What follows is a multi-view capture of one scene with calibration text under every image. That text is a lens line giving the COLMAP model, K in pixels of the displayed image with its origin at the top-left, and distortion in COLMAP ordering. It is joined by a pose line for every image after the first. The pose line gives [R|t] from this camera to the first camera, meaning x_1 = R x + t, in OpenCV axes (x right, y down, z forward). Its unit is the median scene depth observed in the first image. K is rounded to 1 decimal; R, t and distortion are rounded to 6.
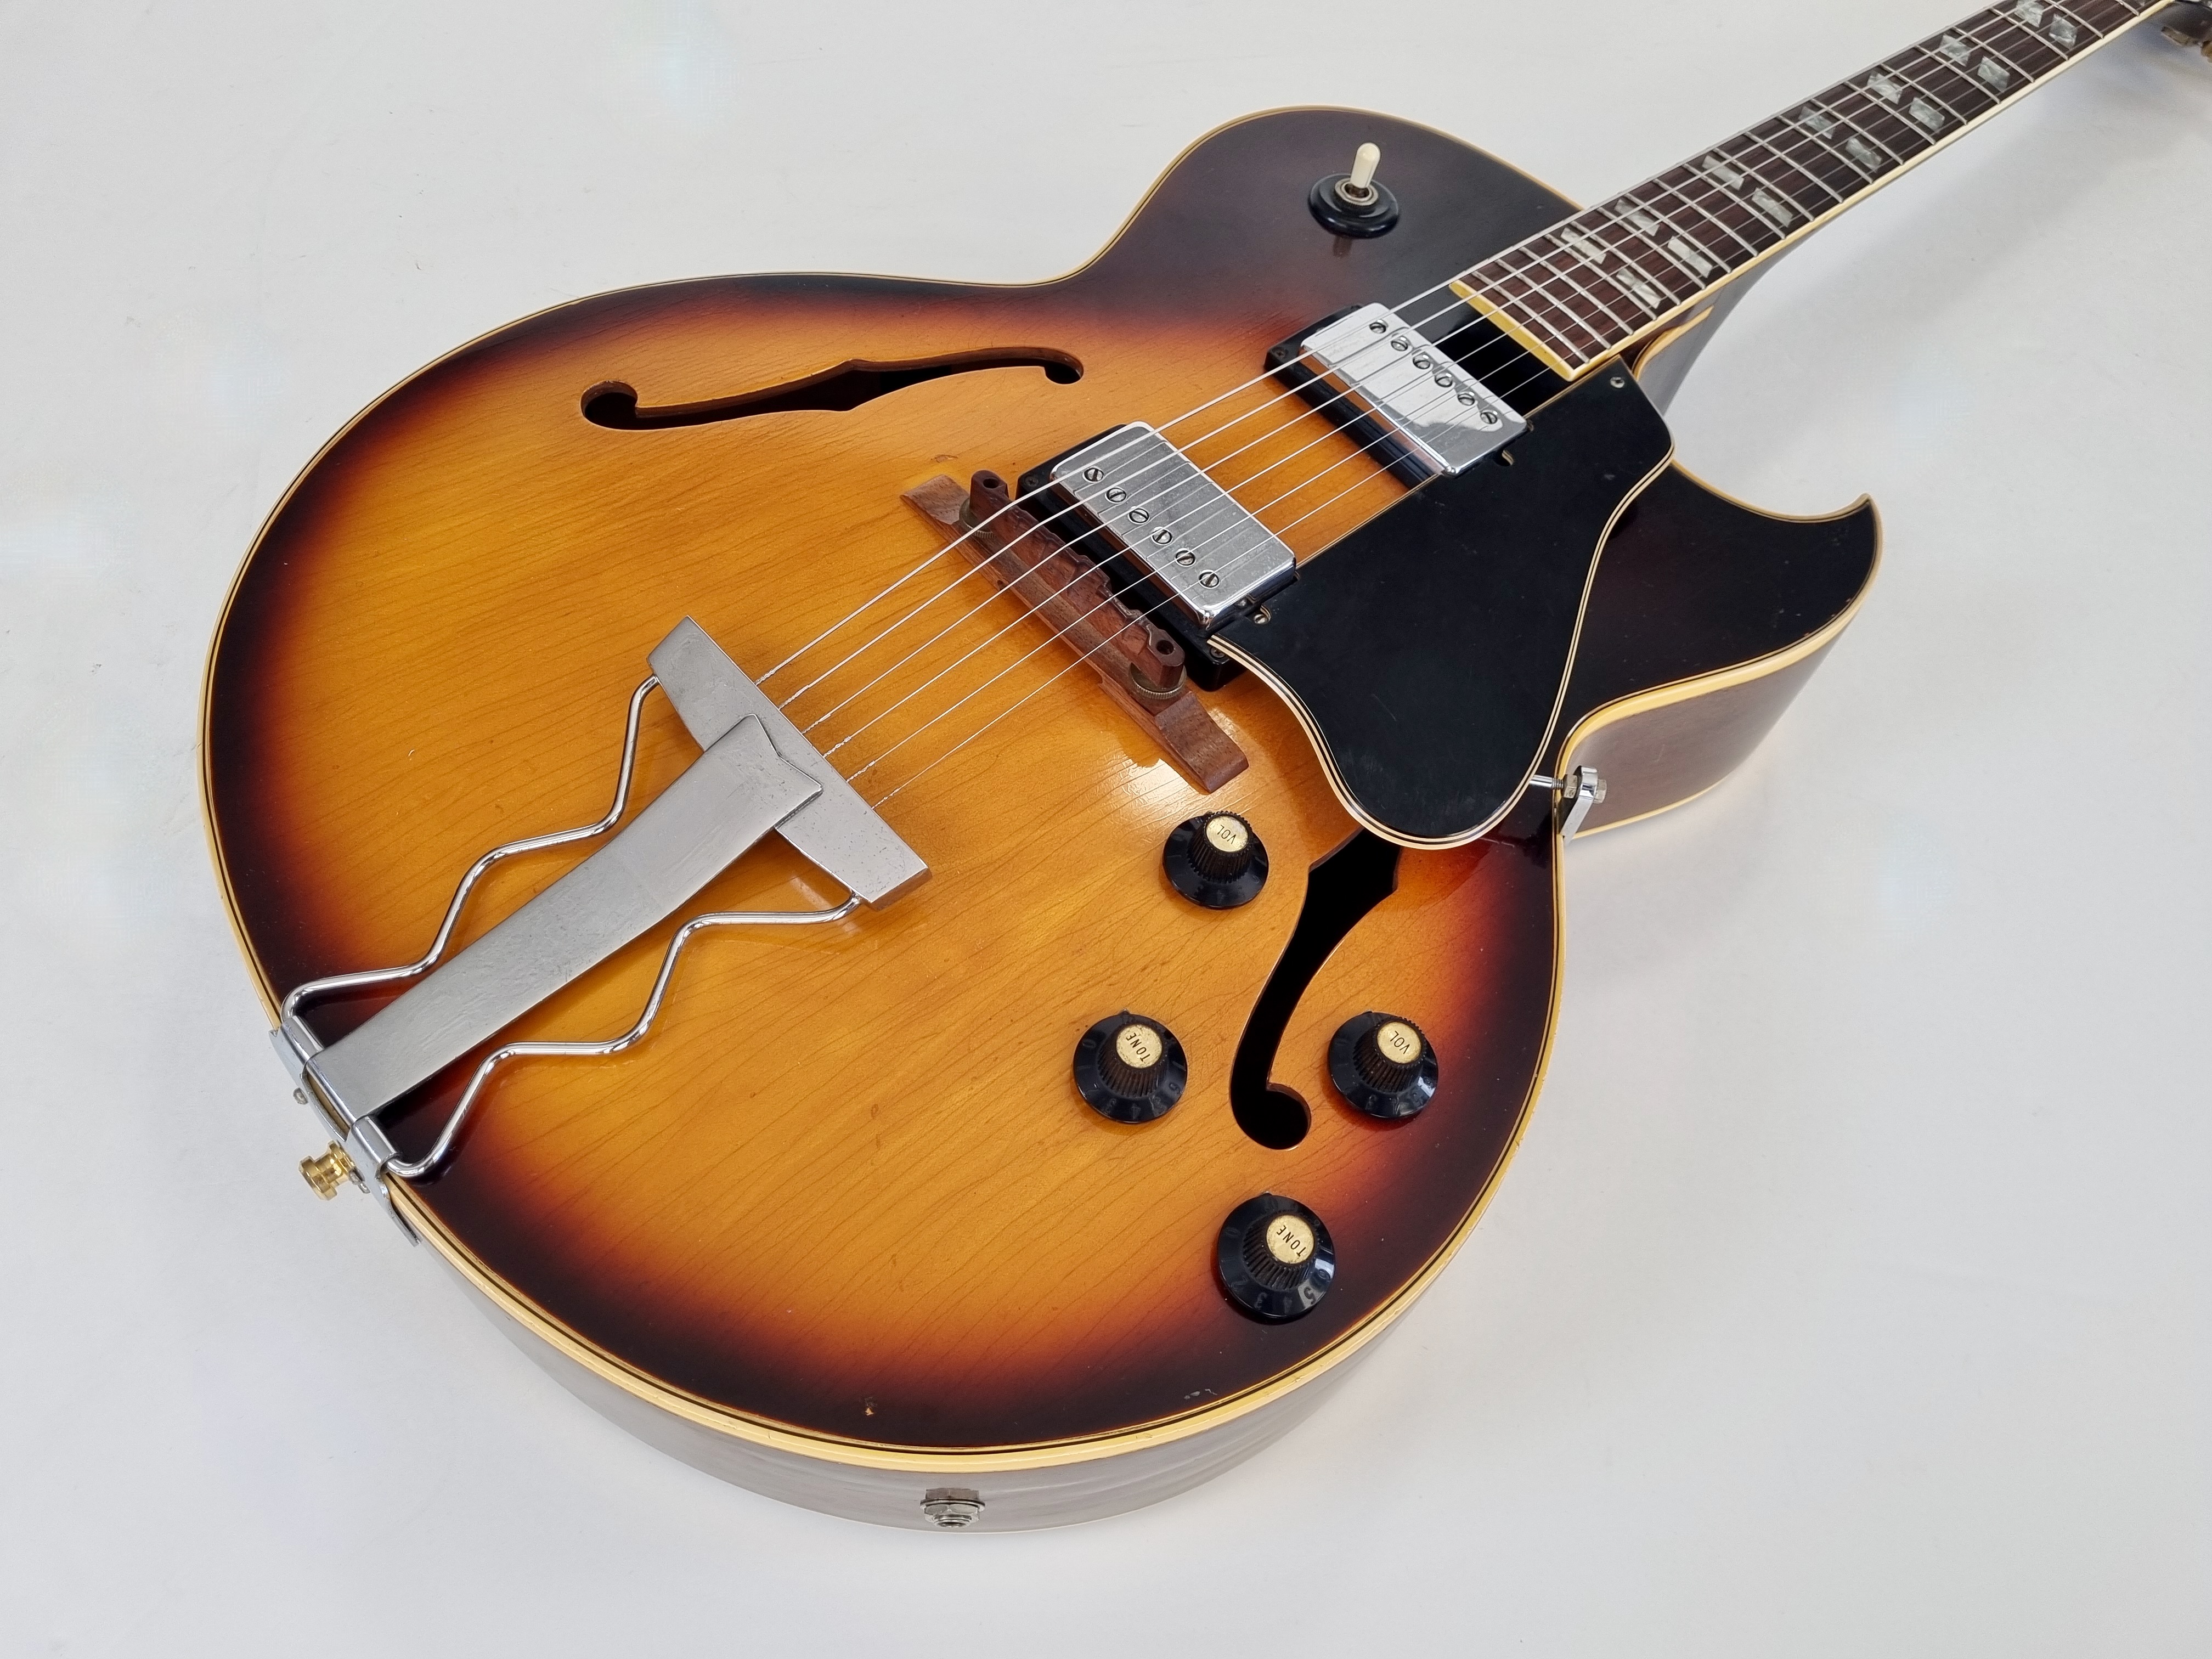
lens RADIAL K [[1664.6, 0, 1095.5], [0, 1664.6, 832.1], [0, 0, 1]] dist [0.040981, -0.004934]
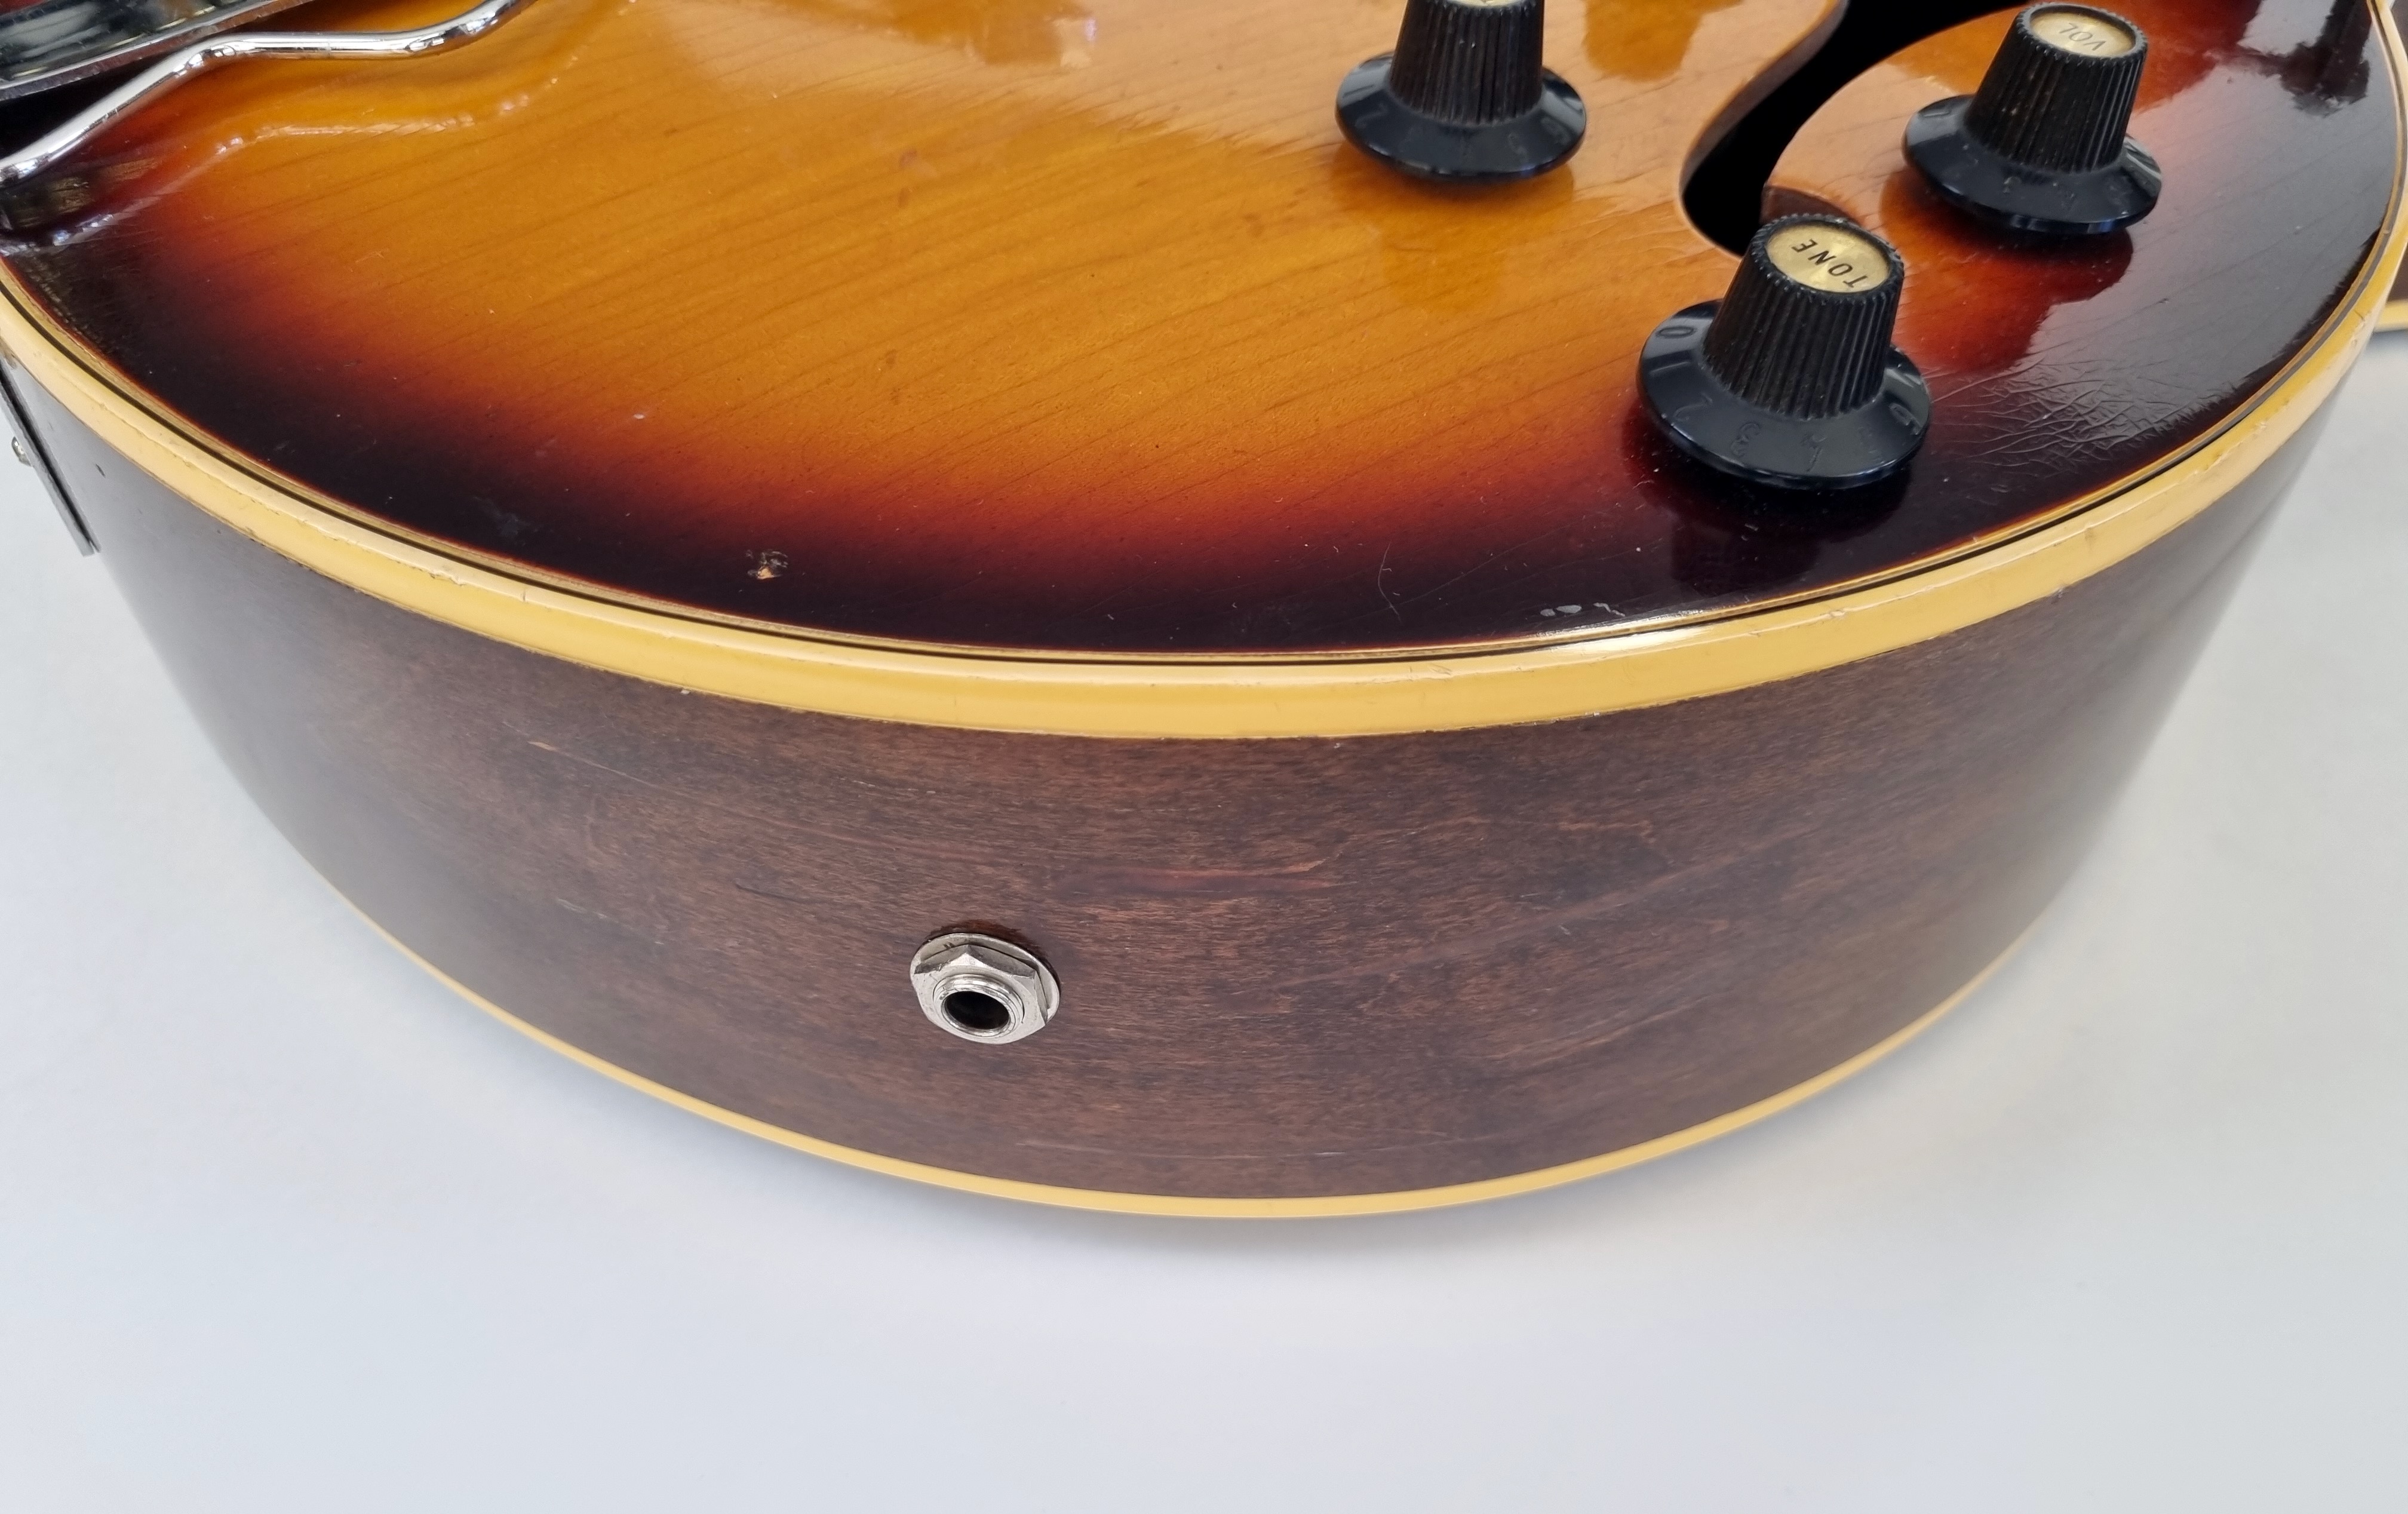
lens RADIAL K [[1888.7, 0, 1213.6], [0, 1888.7, 898.4], [0, 0, 1]] dist [0.002667, -0.009722]
pose [[0.985512, 0.048461, -0.162536, 0.049195], [-0.076008, 0.982885, -0.167806, 0.449887], [0.151622, 0.177729, 0.972329, 0.523422]]
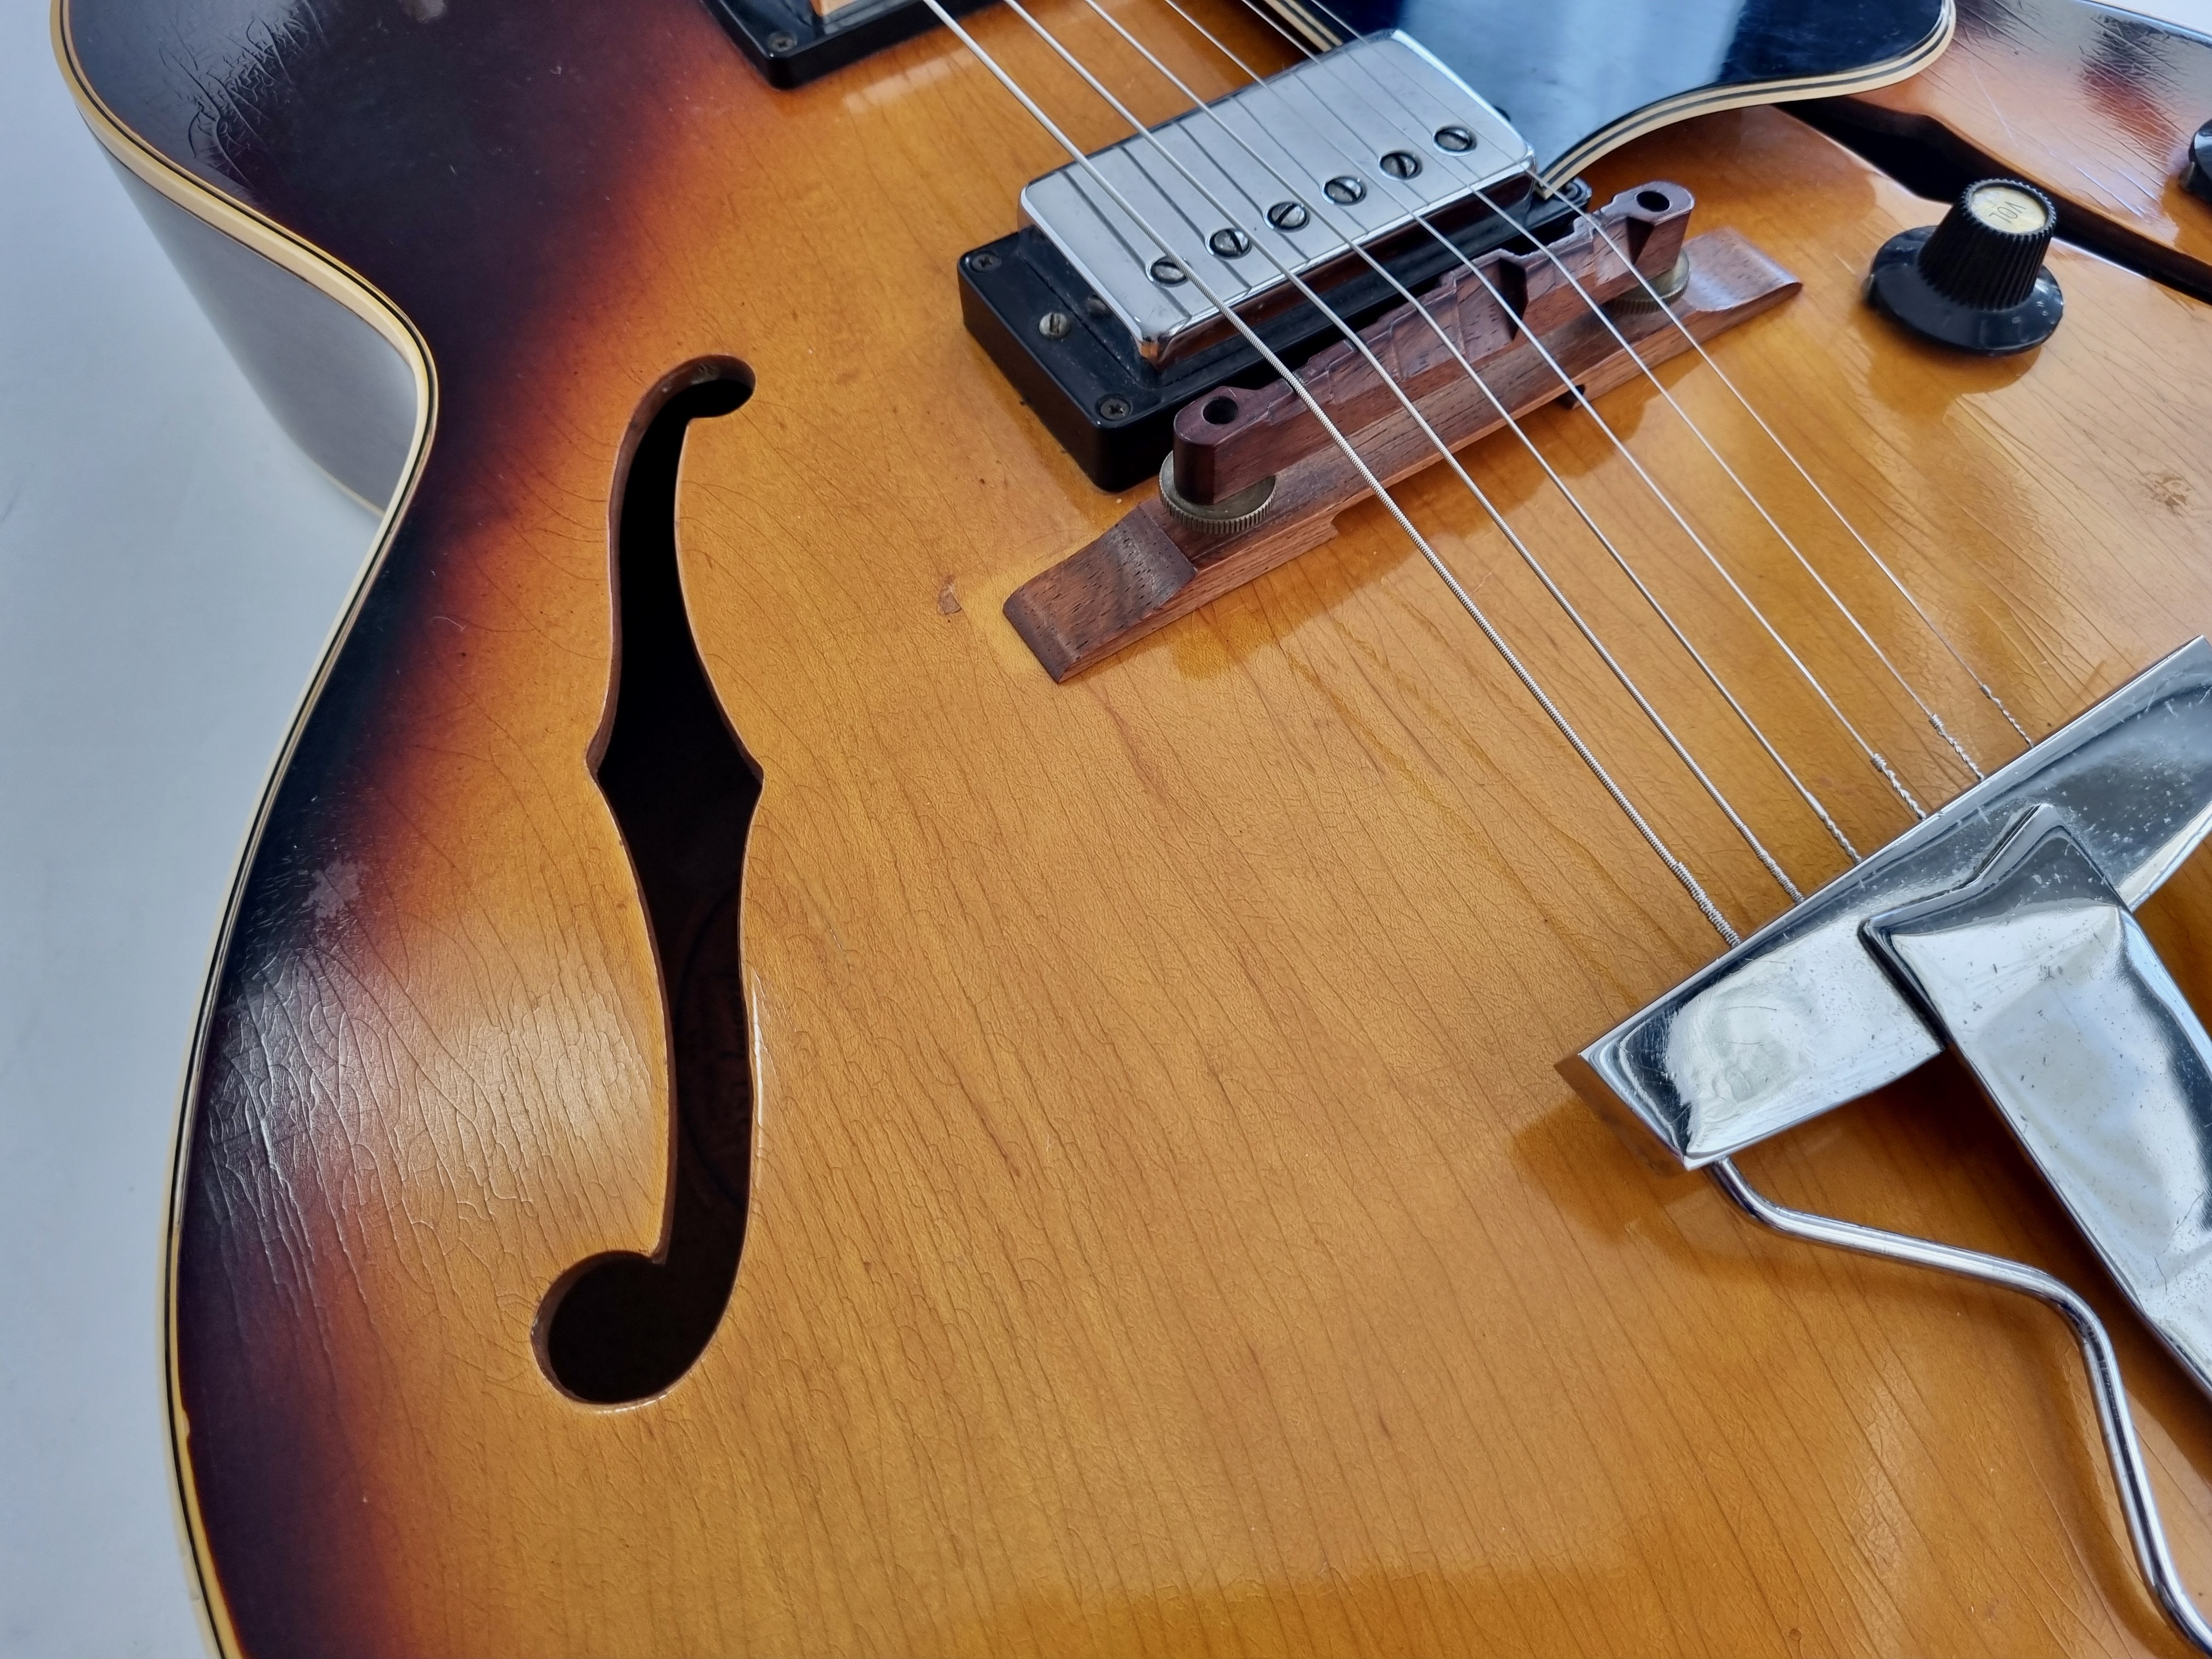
lens RADIAL K [[1712.6, 0, 1112.7], [0, 1712.6, 837.8], [0, 0, 1]] dist [0.004558, -0.008470]
pose [[0.158333, -0.901877, 0.401932, -0.415266], [0.851829, 0.330618, 0.406298, -0.446156], [-0.499317, 0.278047, 0.820593, 0.773652]]
